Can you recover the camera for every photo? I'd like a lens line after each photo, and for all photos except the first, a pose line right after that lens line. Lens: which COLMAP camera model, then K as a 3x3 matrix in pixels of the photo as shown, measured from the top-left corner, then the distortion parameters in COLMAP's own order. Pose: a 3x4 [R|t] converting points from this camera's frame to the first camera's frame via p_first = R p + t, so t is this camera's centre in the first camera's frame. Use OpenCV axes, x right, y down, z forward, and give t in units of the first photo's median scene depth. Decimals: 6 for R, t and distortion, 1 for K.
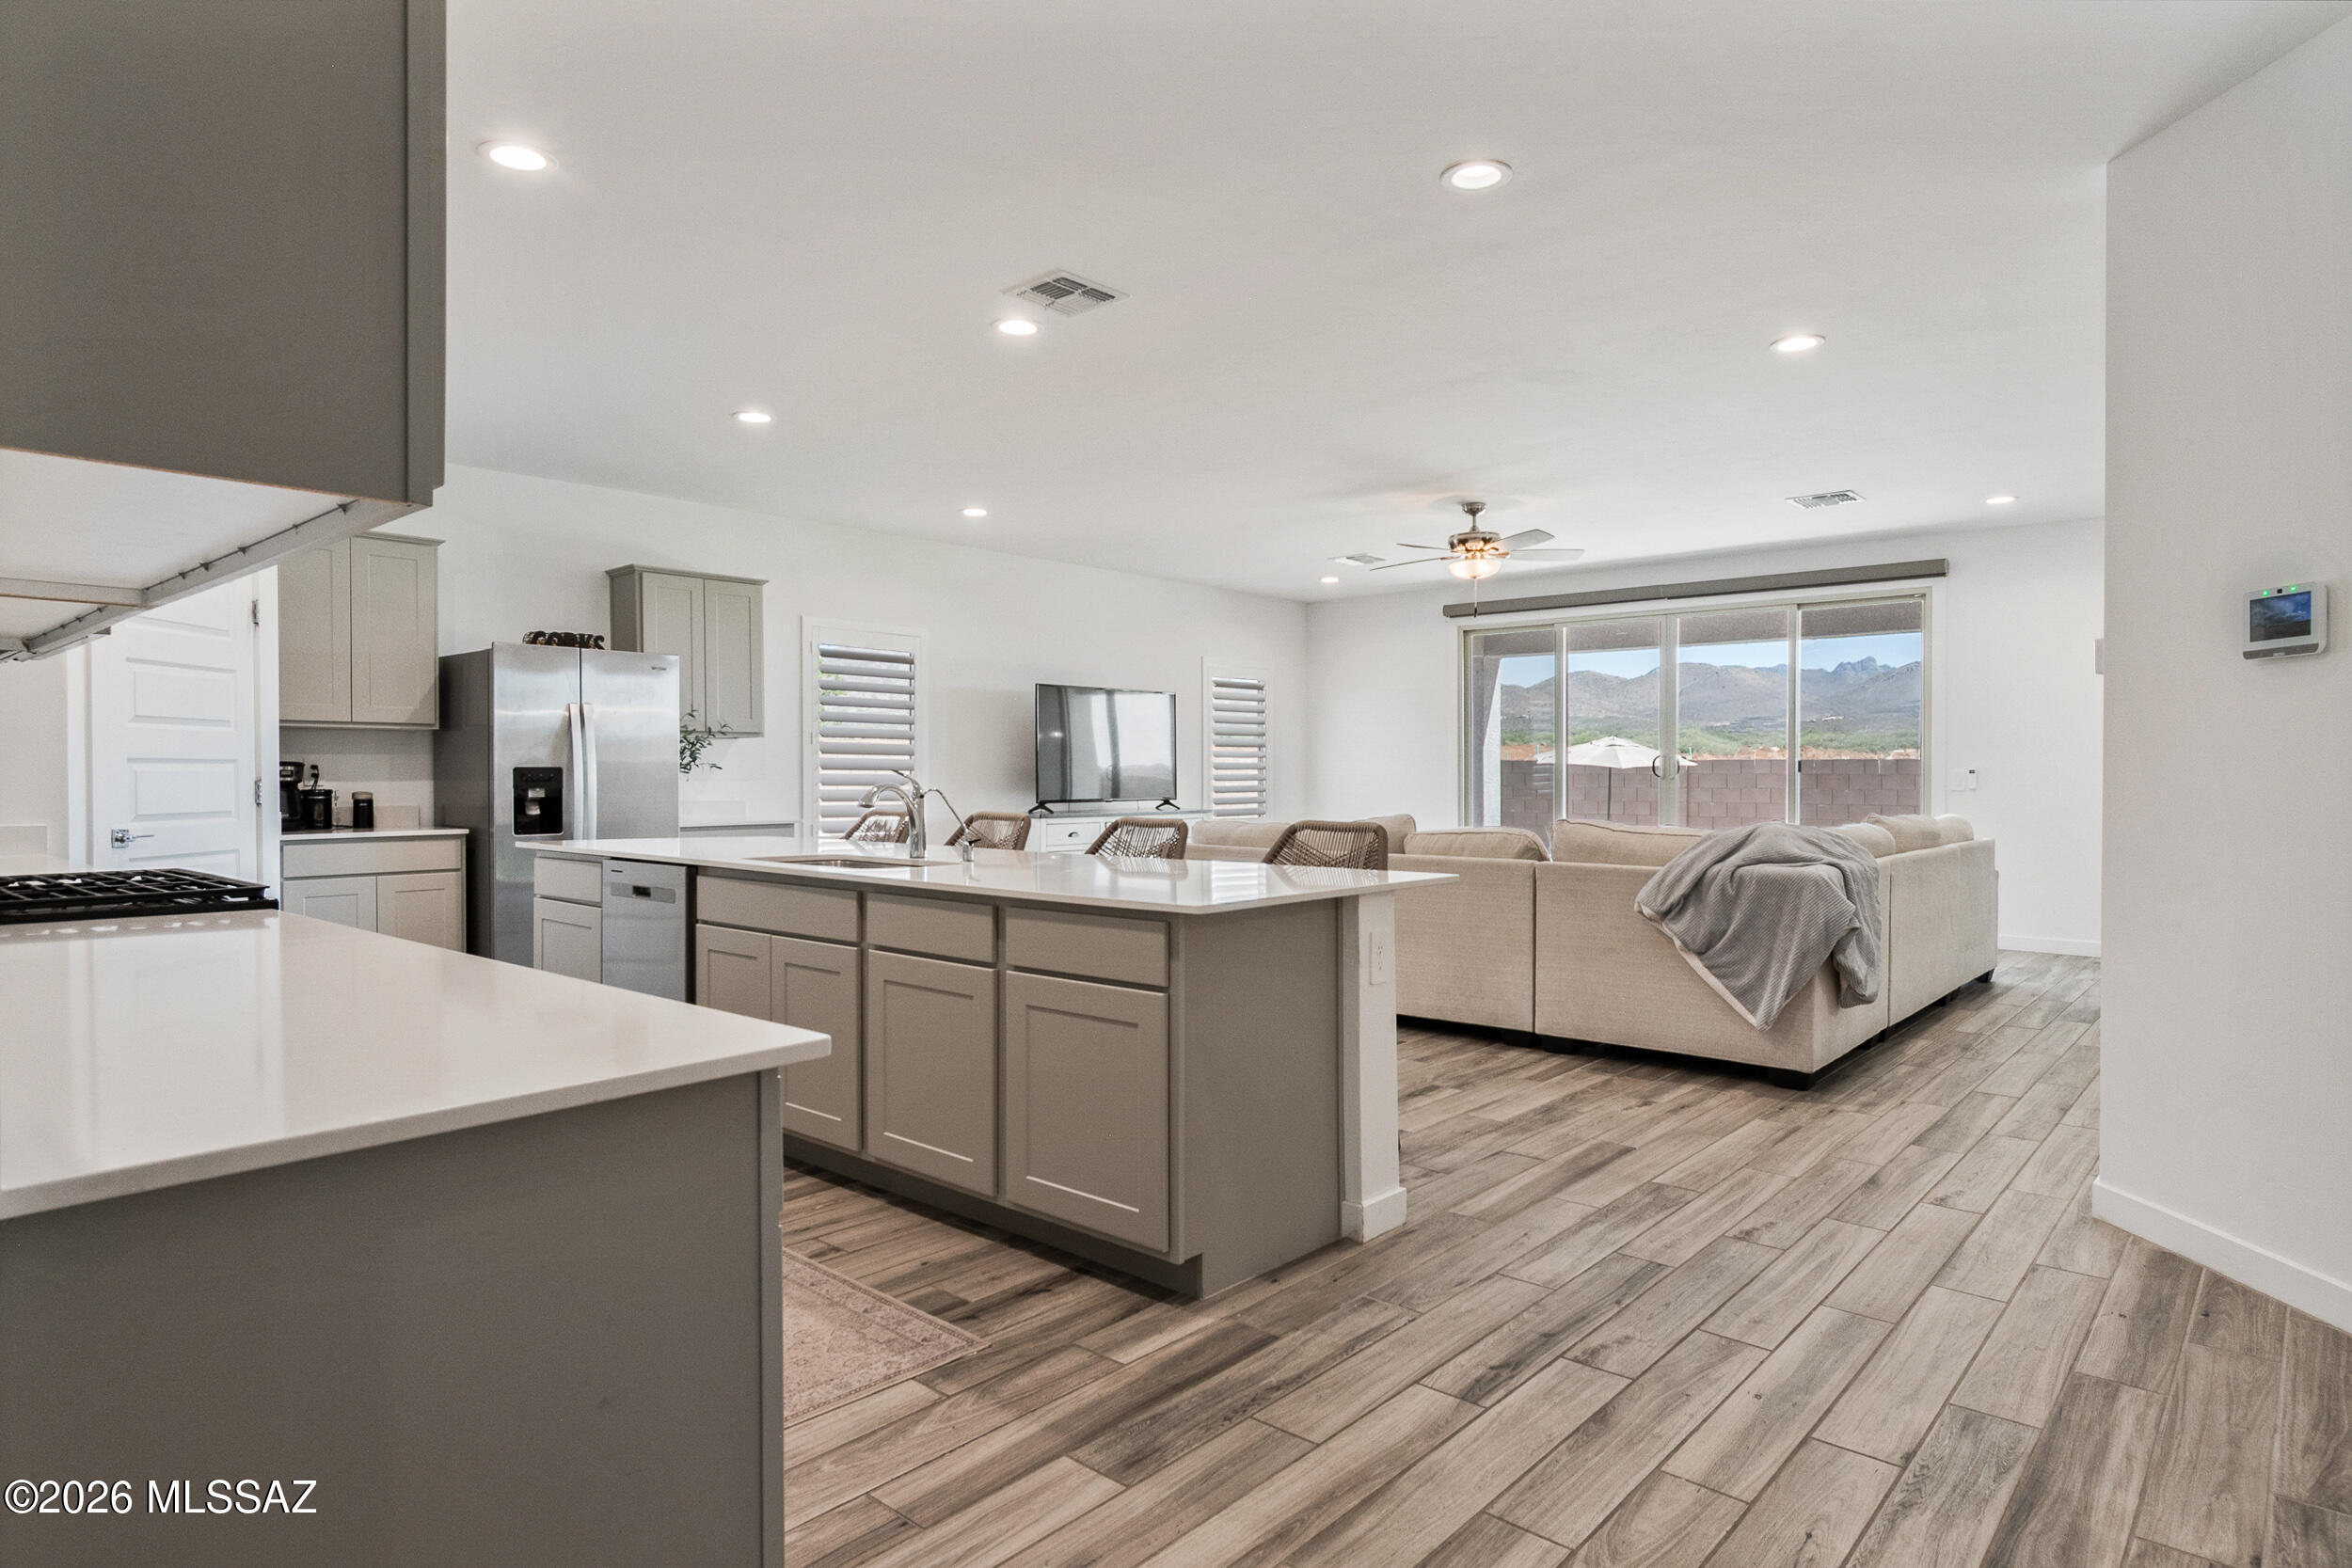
lens RADIAL K [[1309.0, 0, 1191.0], [0, 1309.0, 786.7], [0, 0, 1]] dist [-0.001097, -0.001395]
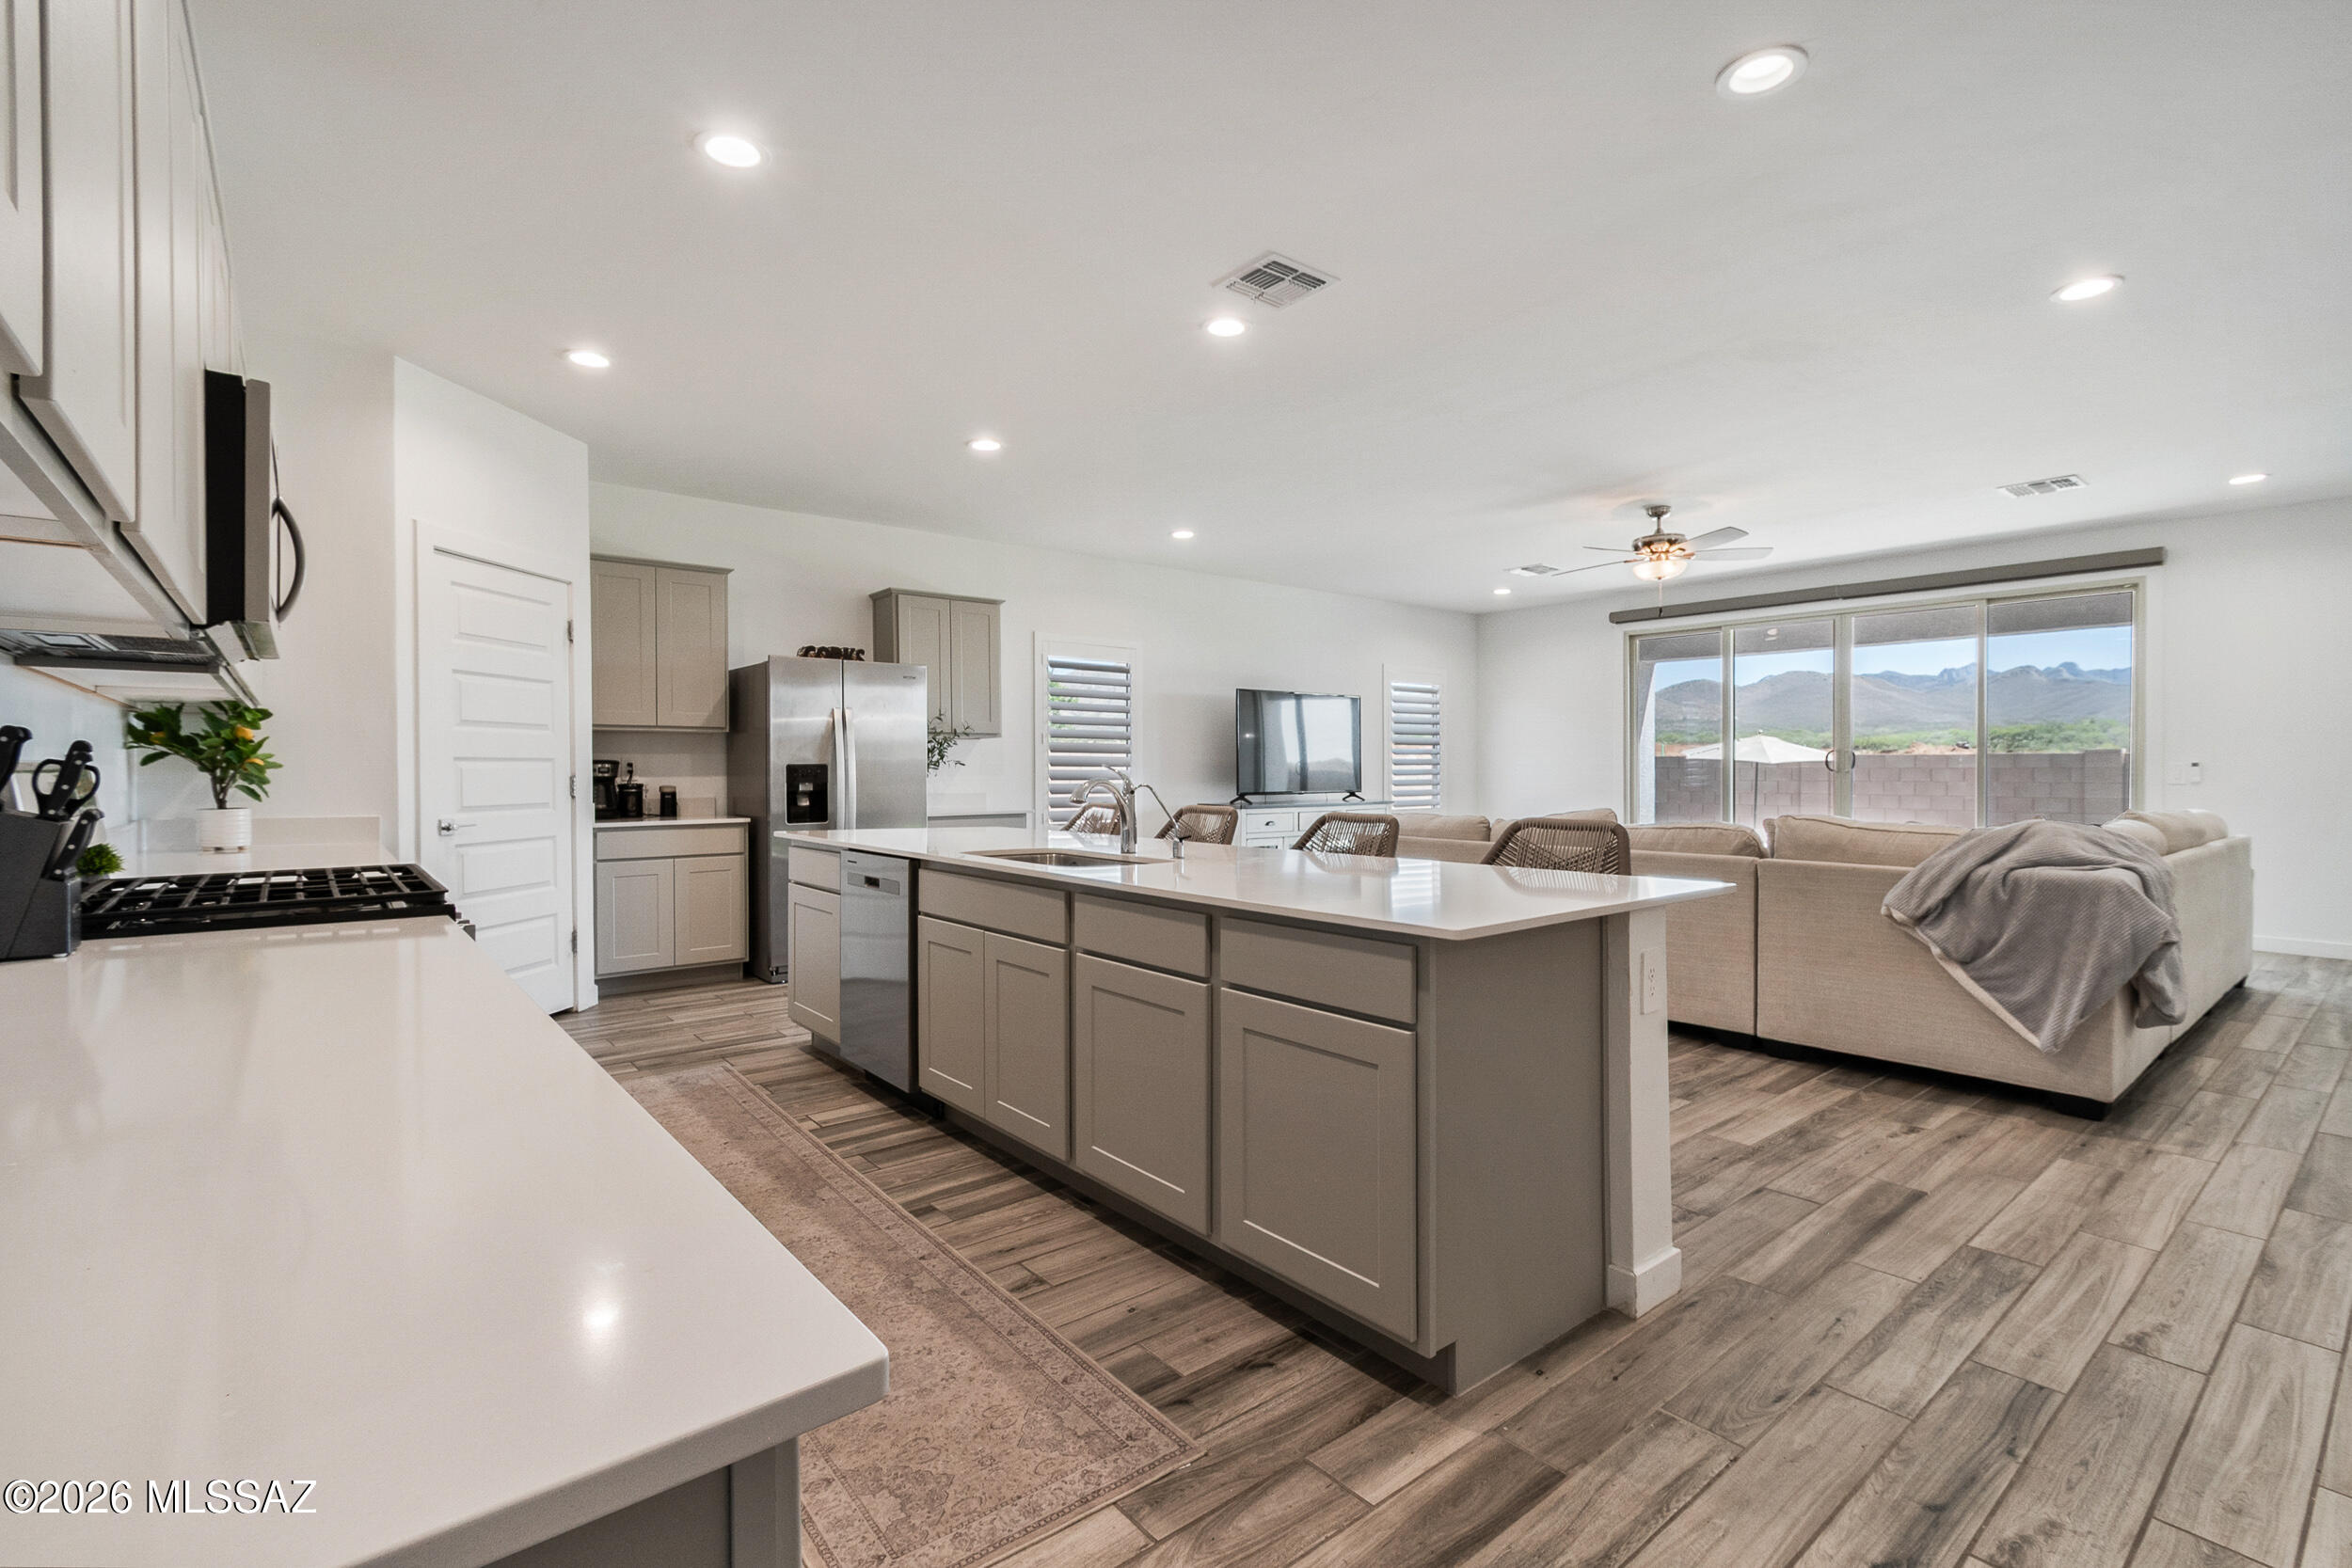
lens RADIAL K [[1053.5, 0, 1181.1], [0, 1053.5, 778.8], [0, 0, 1]] dist [0.003463, -0.000307]
pose [[0.986546, -0.000776, -0.163484, -0.031426], [0.000721, 1.000000, -0.000391, -0.001974], [0.163484, 0.000268, 0.986546, 0.177549]]
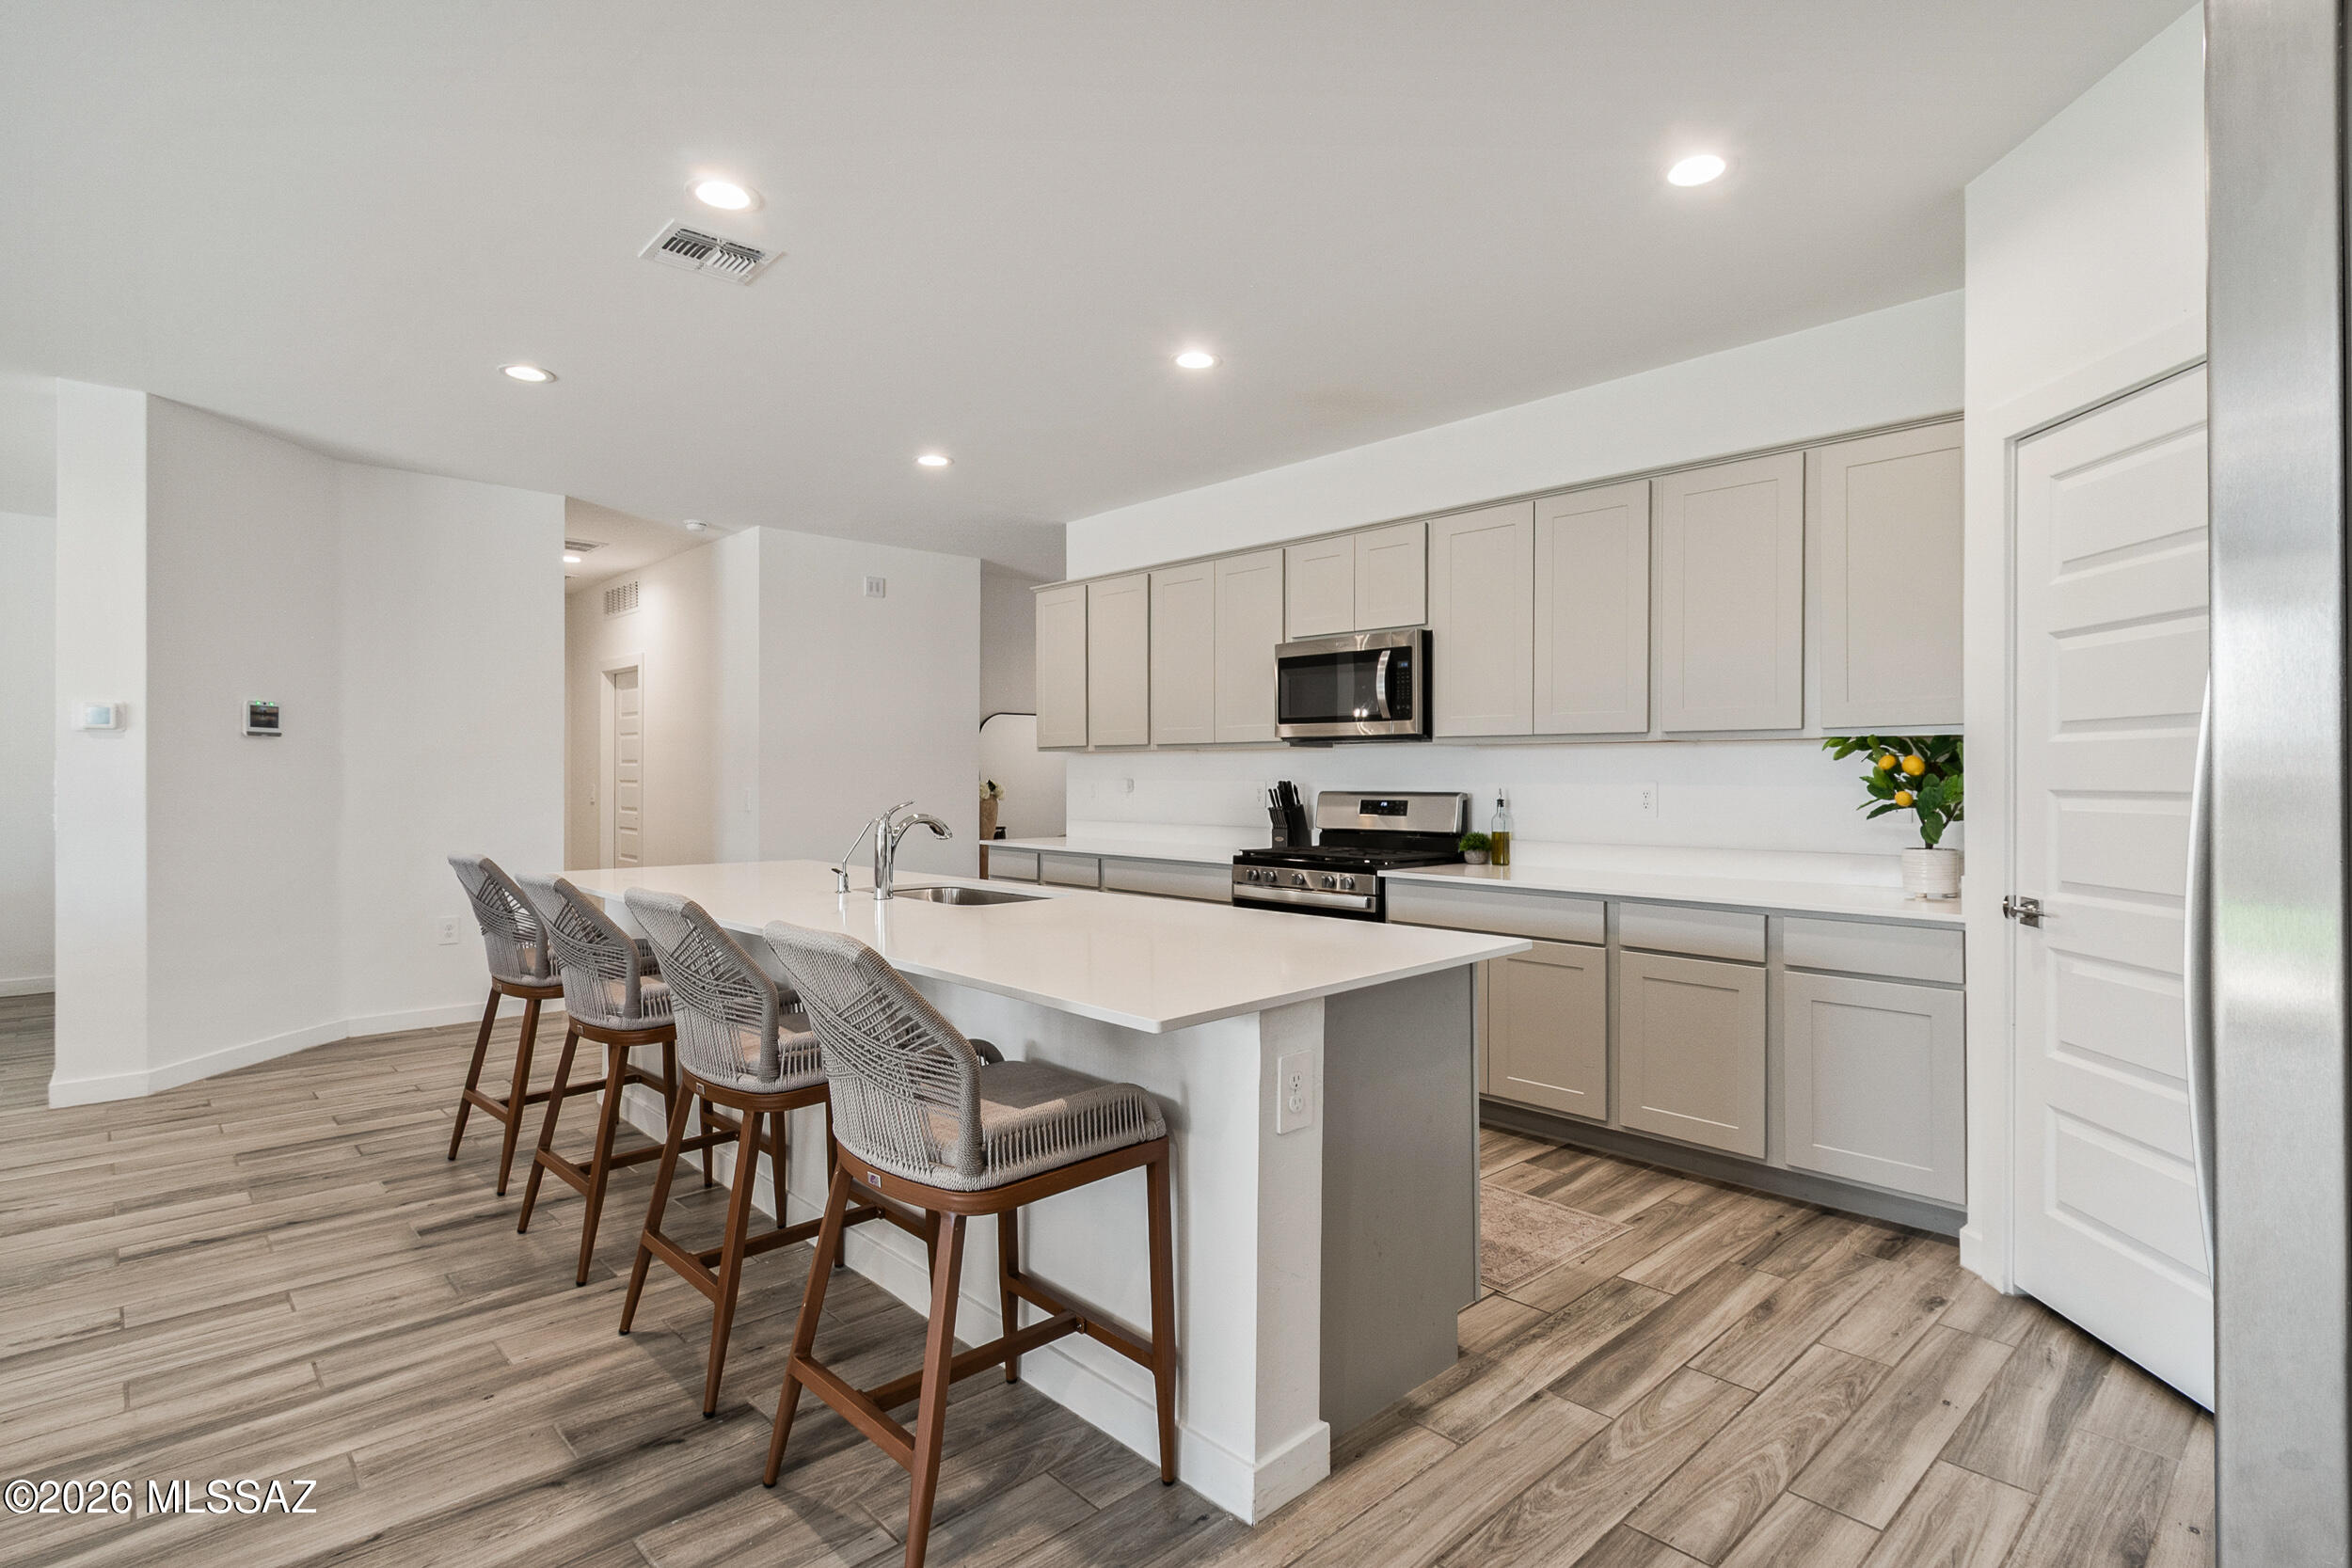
lens RADIAL K [[1163.4, 0, 1176.0], [0, 1163.4, 784.0], [0, 0, 1]] dist [0.000957, -0.000335]
pose [[-0.995010, -0.001672, 0.099760, -0.412424], [-0.000056, 0.999869, 0.016200, -0.032048], [-0.099774, 0.016113, -0.994880, 1.495830]]
